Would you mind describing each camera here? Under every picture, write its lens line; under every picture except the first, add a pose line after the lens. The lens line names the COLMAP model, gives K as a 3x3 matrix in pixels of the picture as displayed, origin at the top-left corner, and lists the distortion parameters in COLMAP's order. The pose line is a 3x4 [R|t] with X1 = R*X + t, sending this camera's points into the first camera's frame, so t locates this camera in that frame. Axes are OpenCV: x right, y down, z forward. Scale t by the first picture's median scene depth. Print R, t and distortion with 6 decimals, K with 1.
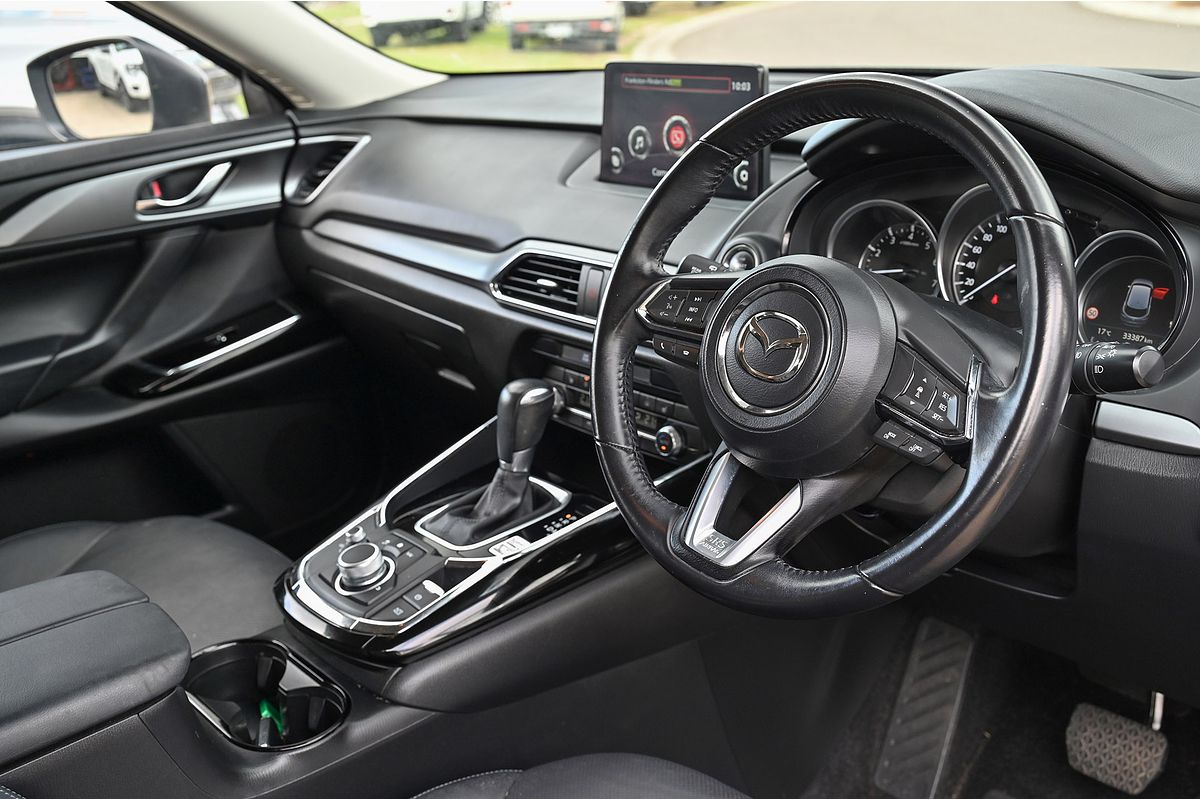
lens RADIAL K [[1170.6, 0, 600.5], [0, 1170.6, 399.8], [0, 0, 1]] dist [-0.021576, 0.000000]
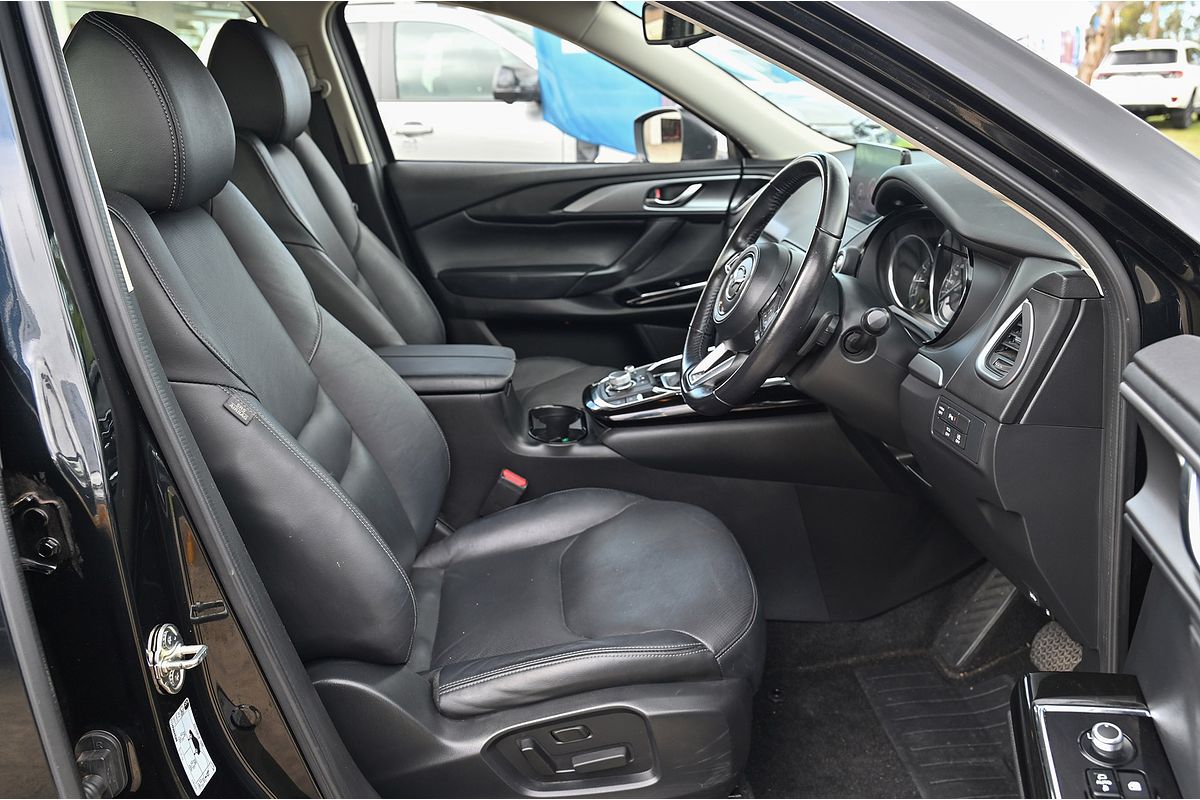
lens RADIAL K [[977.1, 0, 598.0], [0, 977.1, 400.6], [0, 0, 1]] dist [-0.003820, 0.002591]
pose [[0.771819, 0.235470, -0.590635, 0.512717], [-0.240559, 0.967993, 0.071559, 0.043080], [0.588580, 0.086852, 0.803760, -0.238594]]
